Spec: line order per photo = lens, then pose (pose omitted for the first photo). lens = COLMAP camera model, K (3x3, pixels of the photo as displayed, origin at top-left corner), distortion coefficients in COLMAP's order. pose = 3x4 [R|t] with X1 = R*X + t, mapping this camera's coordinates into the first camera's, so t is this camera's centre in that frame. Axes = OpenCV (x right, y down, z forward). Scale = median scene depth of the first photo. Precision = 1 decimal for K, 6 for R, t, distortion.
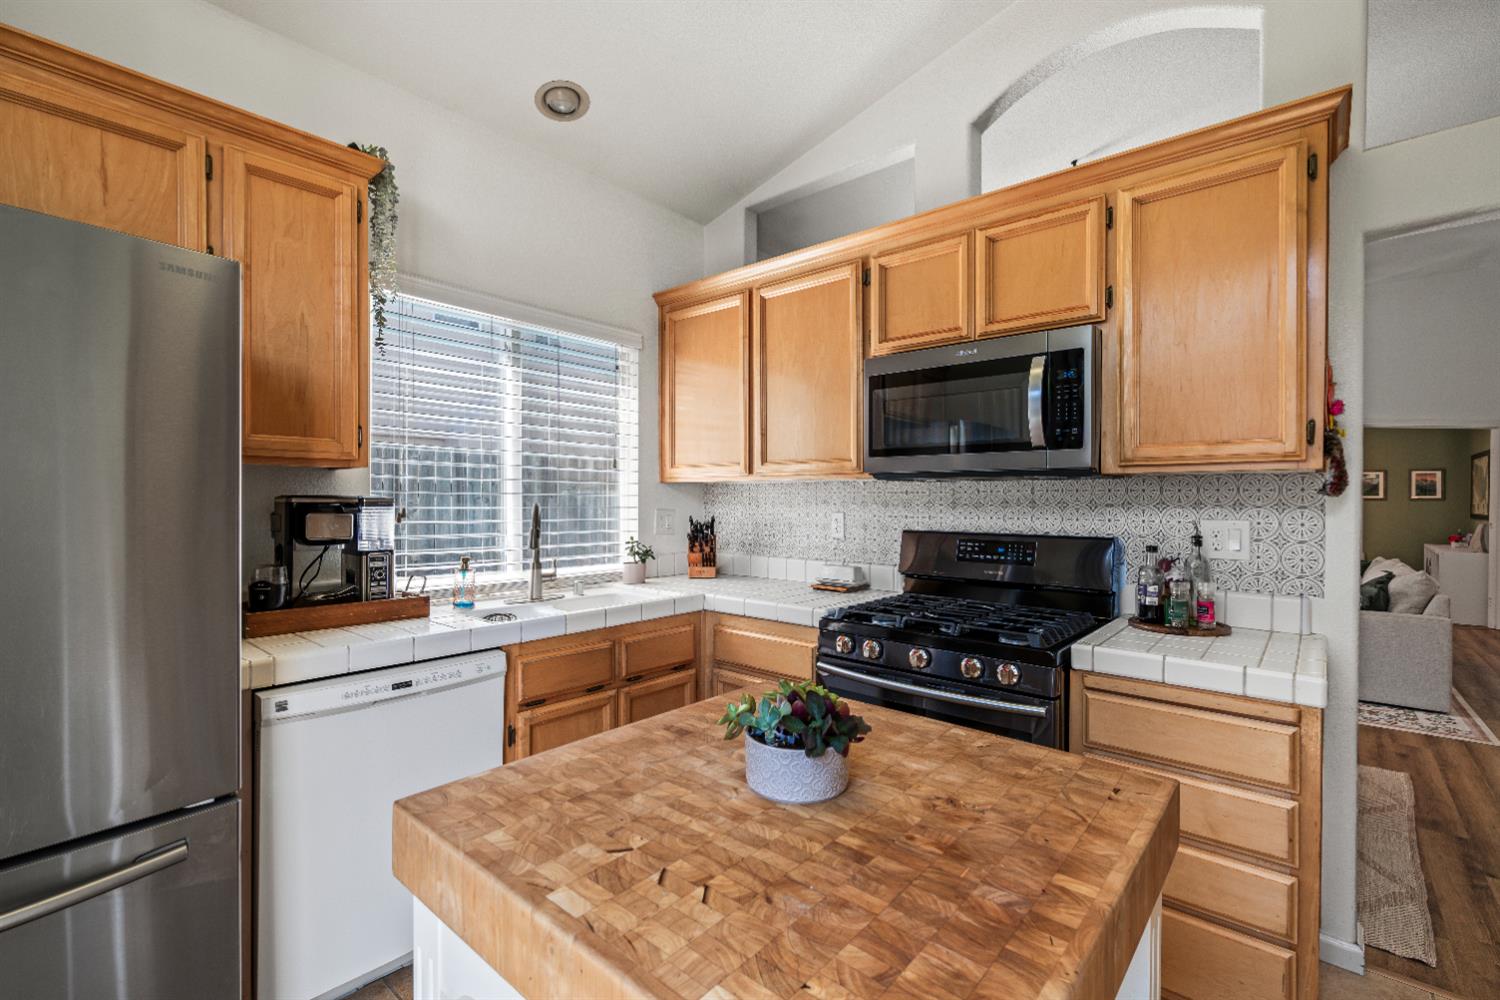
lens RADIAL K [[666.3, 0, 760.4], [0, 666.3, 495.5], [0, 0, 1]] dist [-0.002662, 0.000055]
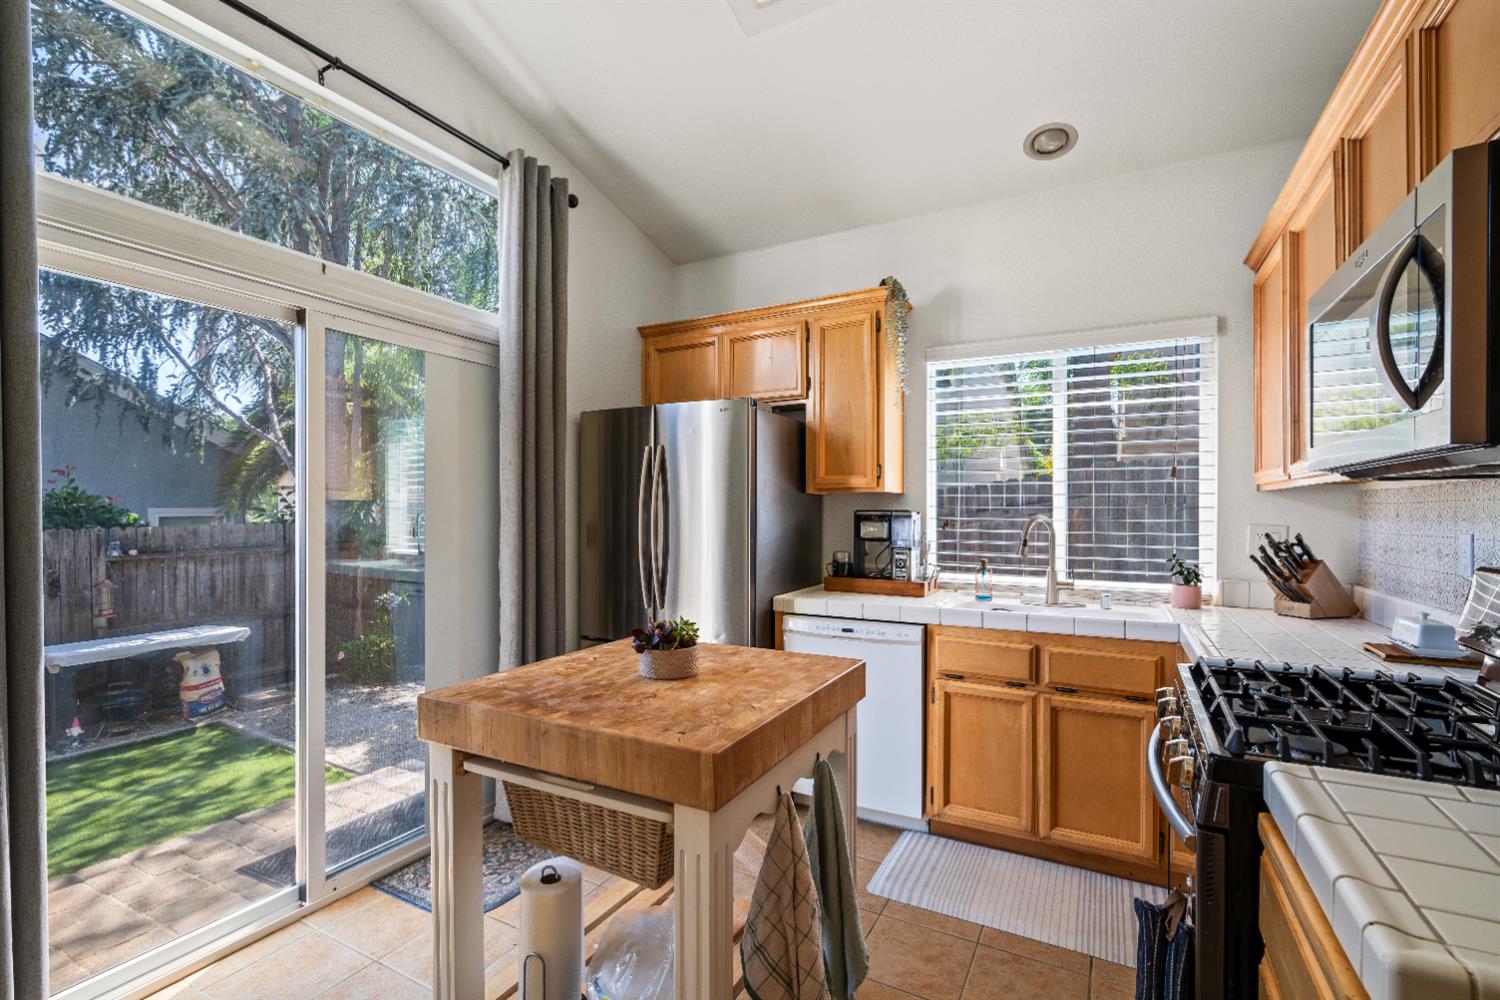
lens RADIAL K [[666.3, 0, 752.4], [0, 666.3, 510.9], [0, 0, 1]] dist [-0.002662, 0.000055]
pose [[0.206718, -0.006154, -0.978381, 0.960984], [0.007304, 0.999962, -0.004747, 0.006834], [0.978373, -0.006165, 0.206755, 0.450523]]
